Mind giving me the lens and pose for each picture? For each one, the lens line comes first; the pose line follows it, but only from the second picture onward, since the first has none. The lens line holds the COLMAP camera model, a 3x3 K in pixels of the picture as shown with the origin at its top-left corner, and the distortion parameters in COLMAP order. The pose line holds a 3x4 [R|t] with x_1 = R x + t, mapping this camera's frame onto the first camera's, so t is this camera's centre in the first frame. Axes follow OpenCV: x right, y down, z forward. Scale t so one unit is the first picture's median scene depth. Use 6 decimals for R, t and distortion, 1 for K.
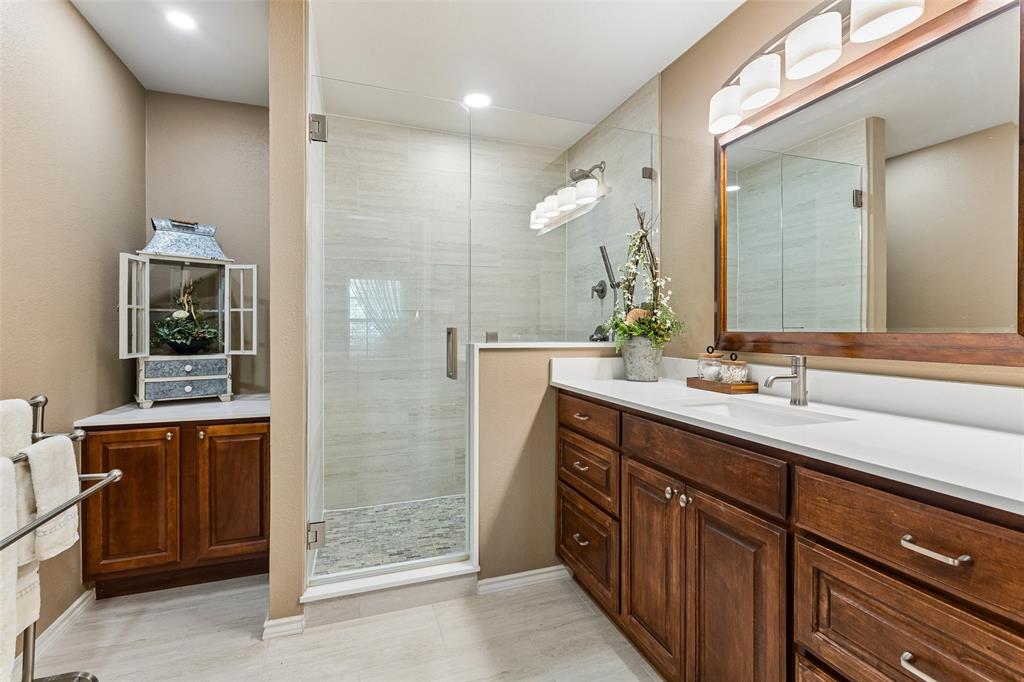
lens RADIAL K [[461.9, 0, 508.7], [0, 461.9, 332.9], [0, 0, 1]] dist [0.005390, -0.001460]
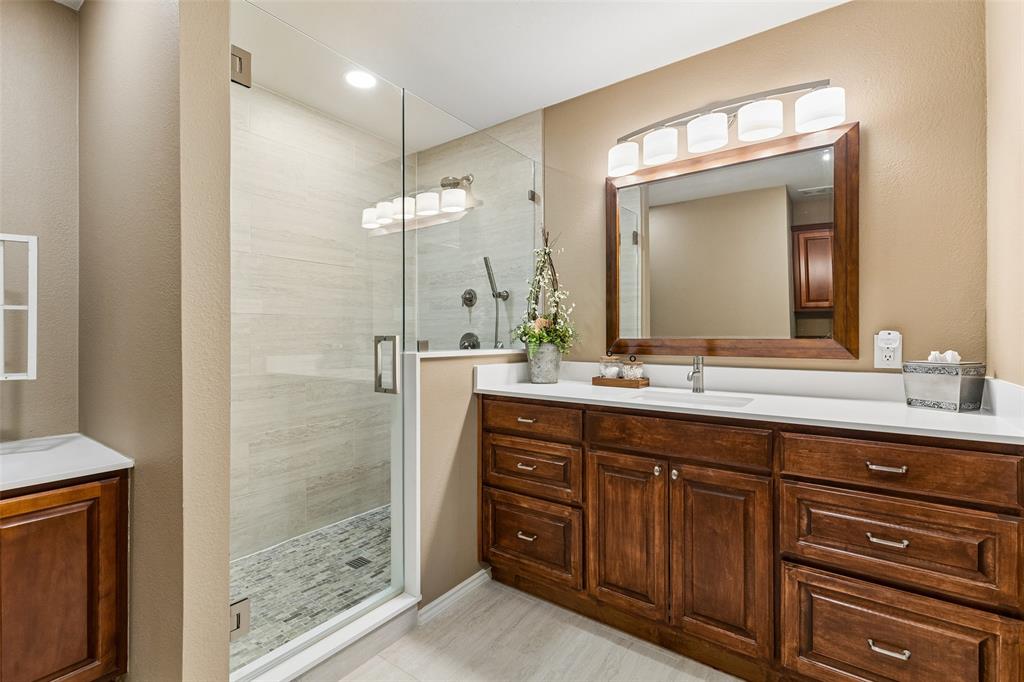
lens RADIAL K [[461.9, 0, 514.5], [0, 461.9, 336.9], [0, 0, 1]] dist [0.005390, -0.001460]
pose [[0.826012, -0.004989, 0.563630, -0.428429], [0.006761, 0.999977, -0.001058, -0.006851], [-0.563612, 0.004685, 0.826027, 0.131417]]
